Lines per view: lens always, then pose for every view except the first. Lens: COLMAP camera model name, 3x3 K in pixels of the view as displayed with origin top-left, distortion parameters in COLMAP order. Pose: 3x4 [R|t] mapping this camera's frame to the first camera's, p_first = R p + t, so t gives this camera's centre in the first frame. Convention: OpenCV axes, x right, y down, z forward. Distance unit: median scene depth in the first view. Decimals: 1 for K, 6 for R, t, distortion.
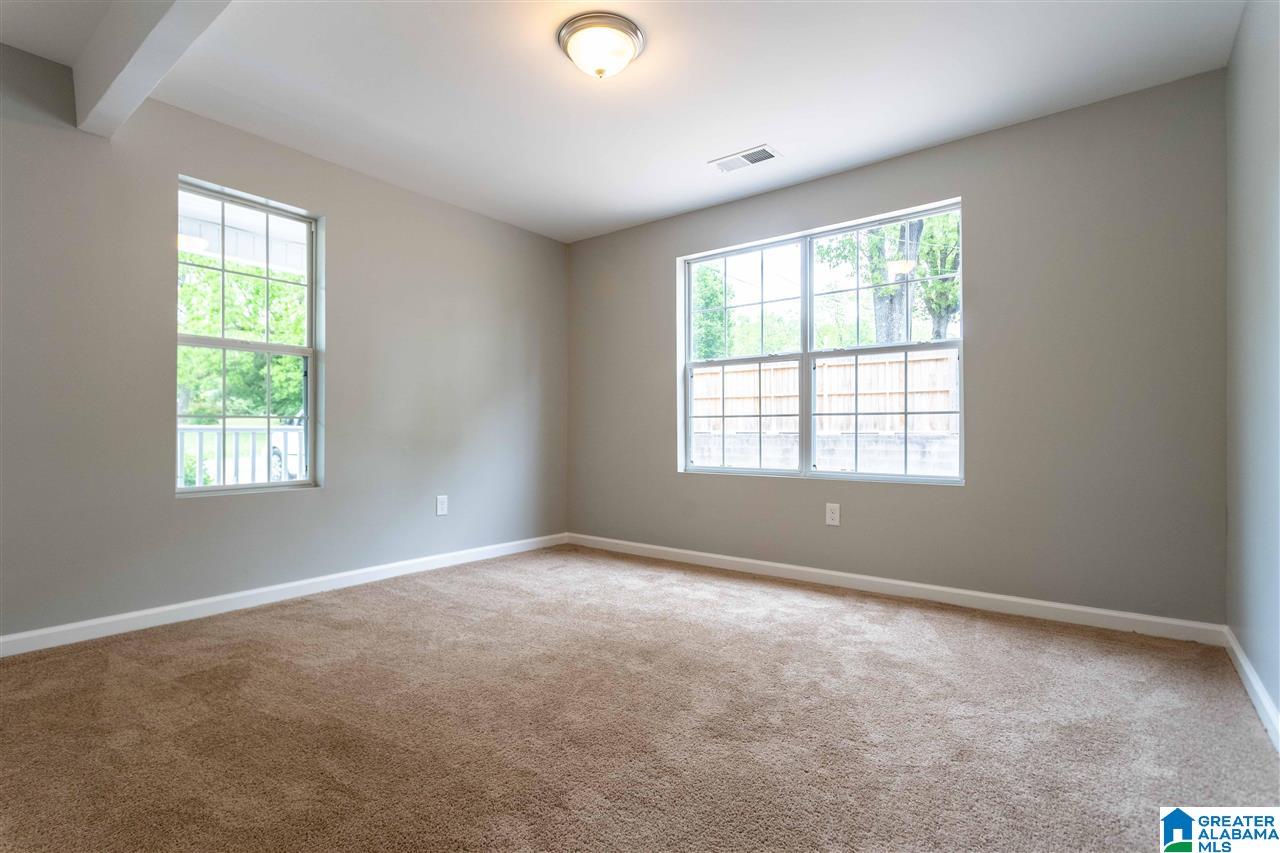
lens RADIAL K [[627.9, 0, 632.1], [0, 627.9, 430.0], [0, 0, 1]] dist [0.001124, 0.000061]
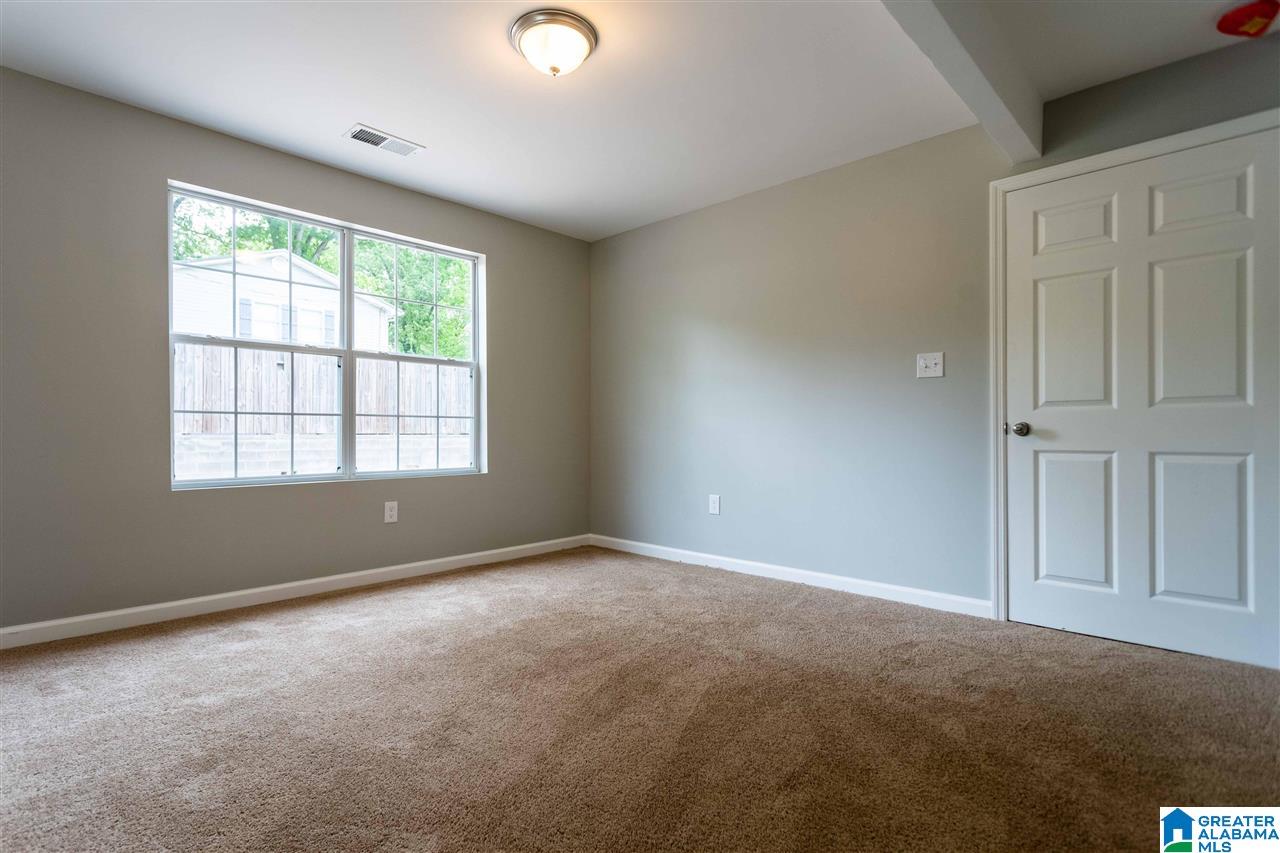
lens RADIAL K [[593.1, 0, 636.2], [0, 593.1, 434.6], [0, 0, 1]] dist [0.000006, 0.000000]
pose [[0.105367, -0.001410, 0.994432, -0.661025], [-0.002919, 0.999994, 0.001727, 0.003225], [-0.994429, -0.003085, 0.105363, 0.531431]]
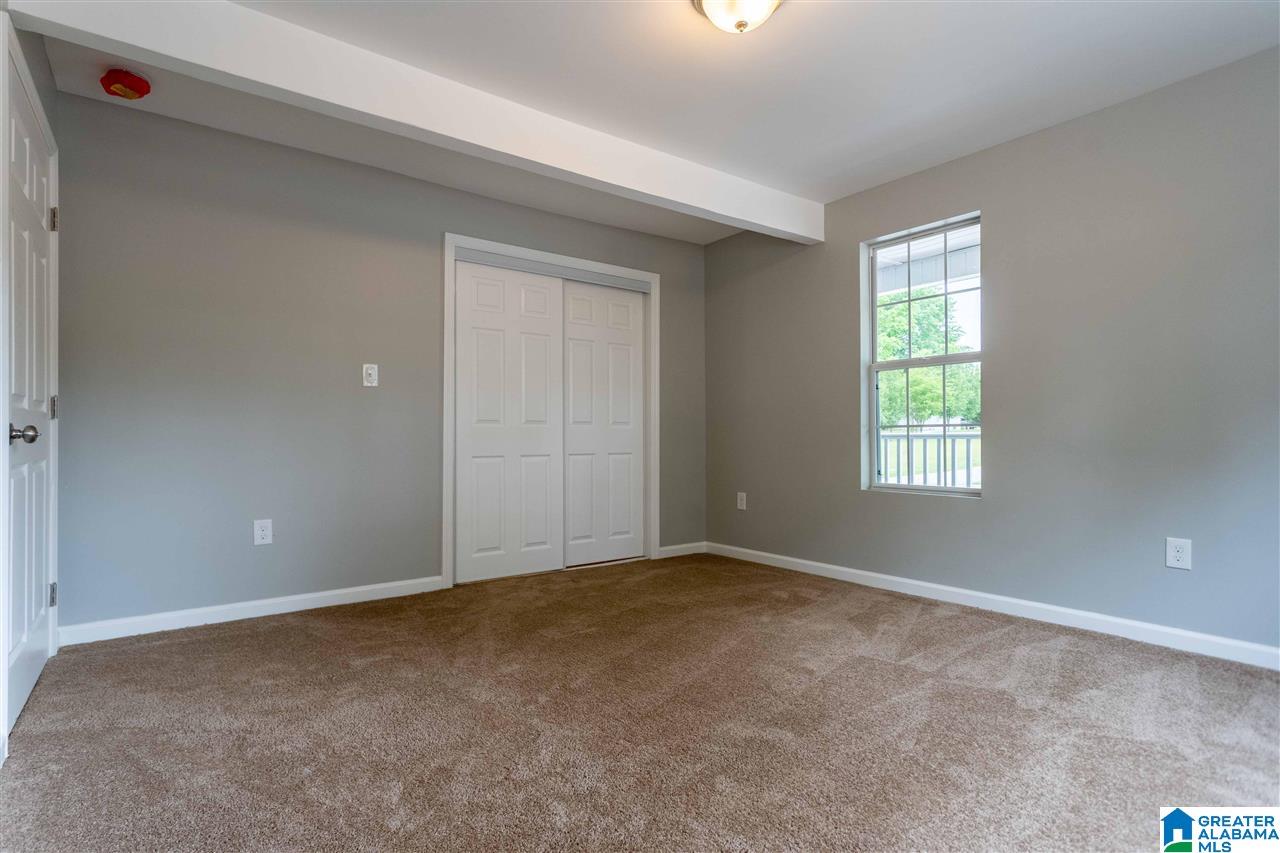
lens RADIAL K [[627.9, 0, 632.1], [0, 627.9, 430.0], [0, 0, 1]] dist [0.001124, 0.000061]
pose [[-0.261141, -0.012417, -0.965221, 0.551805], [-0.002219, 0.999922, -0.012263, 0.002323], [0.965298, -0.001061, -0.261148, 0.732888]]
